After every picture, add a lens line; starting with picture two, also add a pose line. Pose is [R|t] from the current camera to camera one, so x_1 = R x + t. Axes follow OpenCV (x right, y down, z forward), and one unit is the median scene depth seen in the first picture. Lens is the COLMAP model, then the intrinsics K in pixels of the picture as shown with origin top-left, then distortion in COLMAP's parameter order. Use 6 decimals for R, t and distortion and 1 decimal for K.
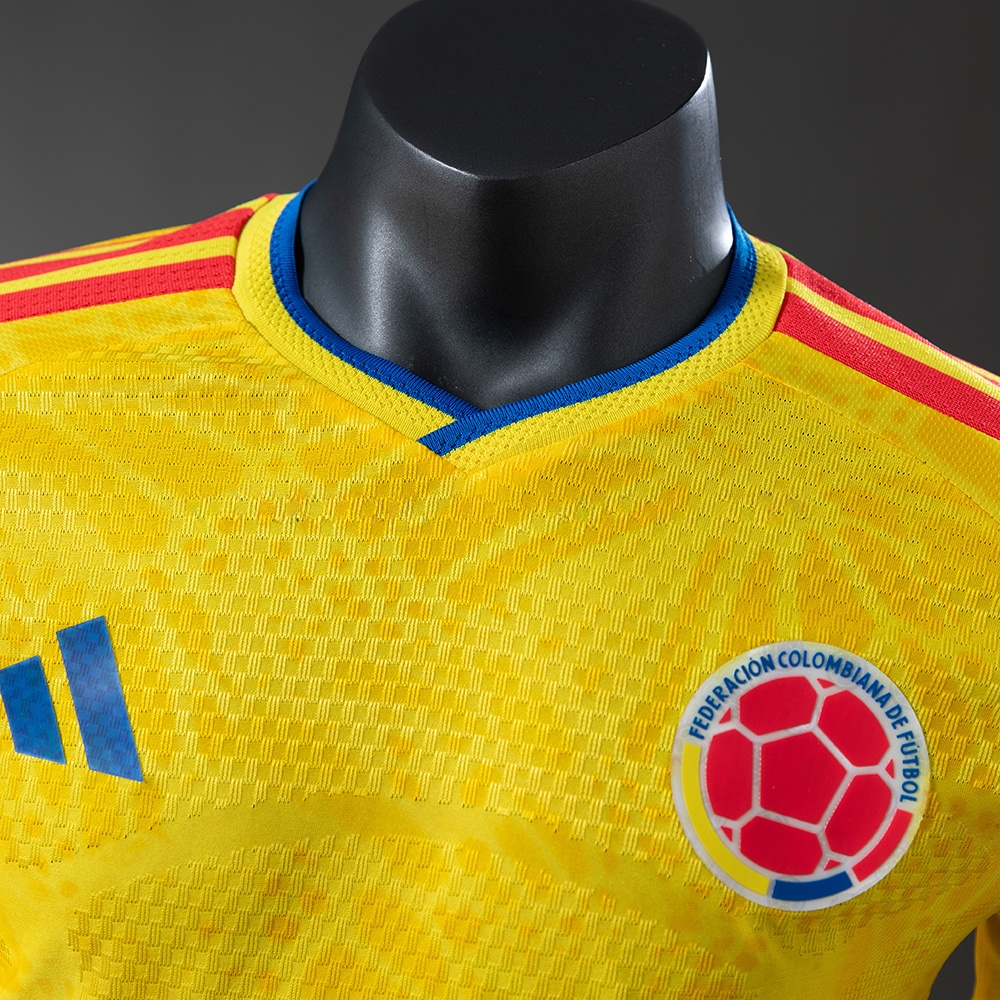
lens RADIAL K [[2527.6, 0, 500.0], [0, 2527.6, 500.0], [0, 0, 1]] dist [0.030810, 0.187549]
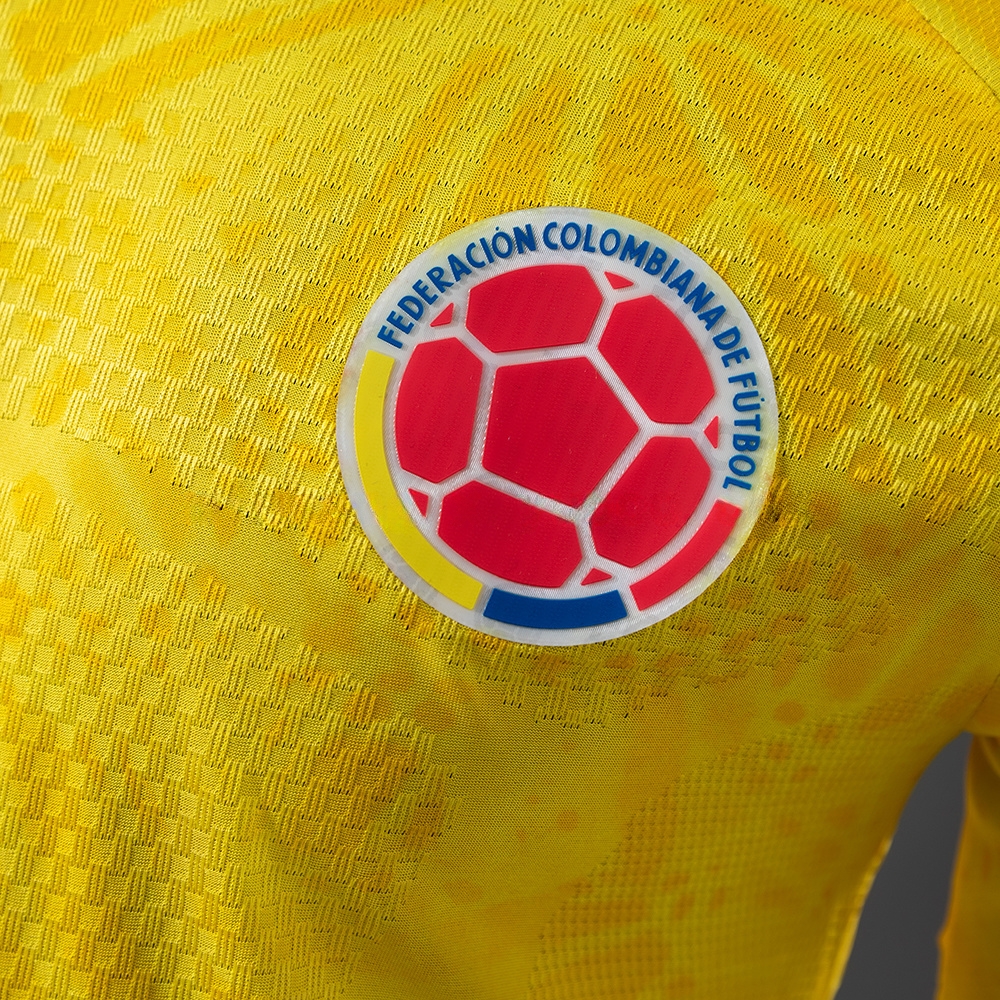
lens RADIAL K [[2527.6, 0, 500.0], [0, 2527.6, 500.0], [0, 0, 1]] dist [0.030810, 0.187549]
pose [[0.967073, 0.095217, -0.236014, 0.249601], [-0.097317, 0.995250, 0.002760, 0.125888], [0.235156, 0.020300, 0.971746, 0.403809]]
